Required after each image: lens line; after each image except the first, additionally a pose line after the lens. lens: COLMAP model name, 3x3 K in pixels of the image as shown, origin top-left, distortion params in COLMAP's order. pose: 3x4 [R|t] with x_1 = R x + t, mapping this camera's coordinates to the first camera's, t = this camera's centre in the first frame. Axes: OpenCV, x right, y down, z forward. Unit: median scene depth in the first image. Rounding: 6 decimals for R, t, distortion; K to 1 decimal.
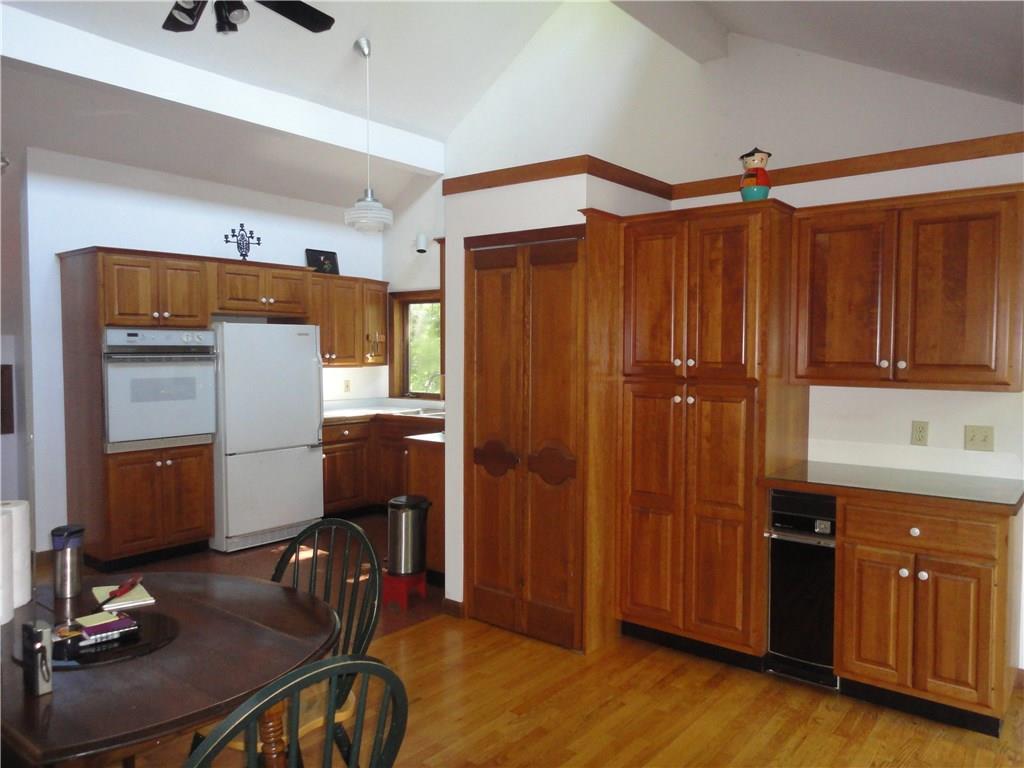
lens RADIAL K [[747.6, 0, 512.0], [0, 747.6, 384.0], [0, 0, 1]] dist [0.011033, -0.003631]
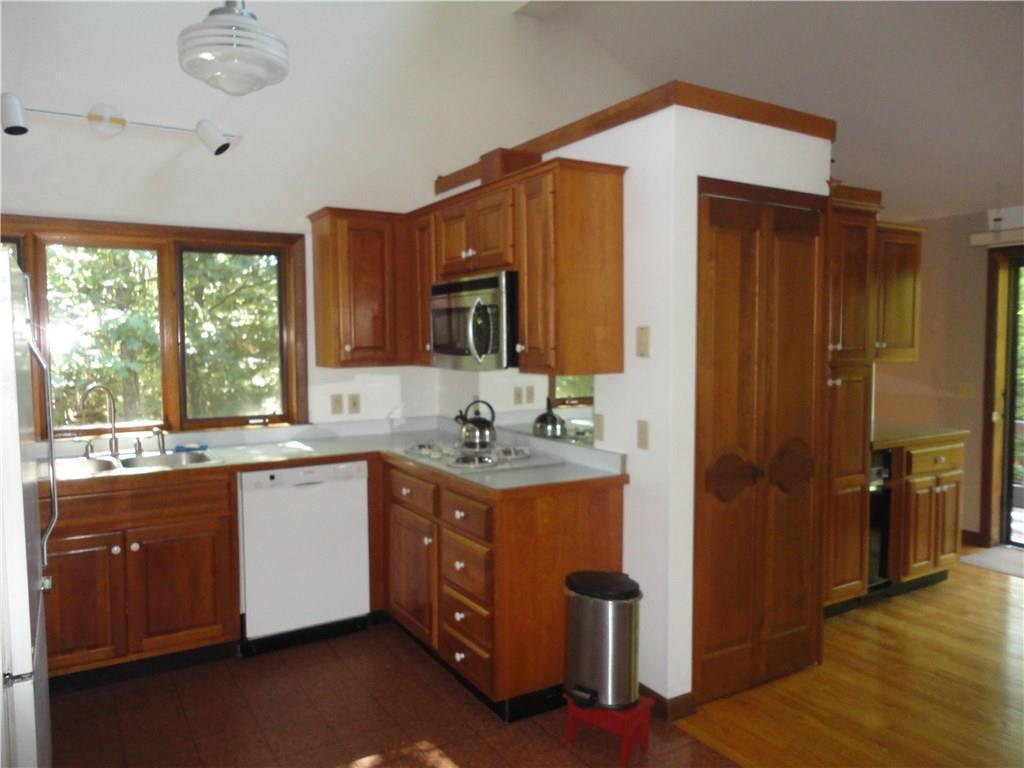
lens RADIAL K [[747.6, 0, 512.0], [0, 747.6, 384.0], [0, 0, 1]] dist [0.011033, -0.003631]
pose [[0.345506, -0.065885, 0.936101, -0.870238], [0.051473, 0.997361, 0.051198, -0.051204], [-0.937004, 0.030495, 0.347986, 1.012844]]
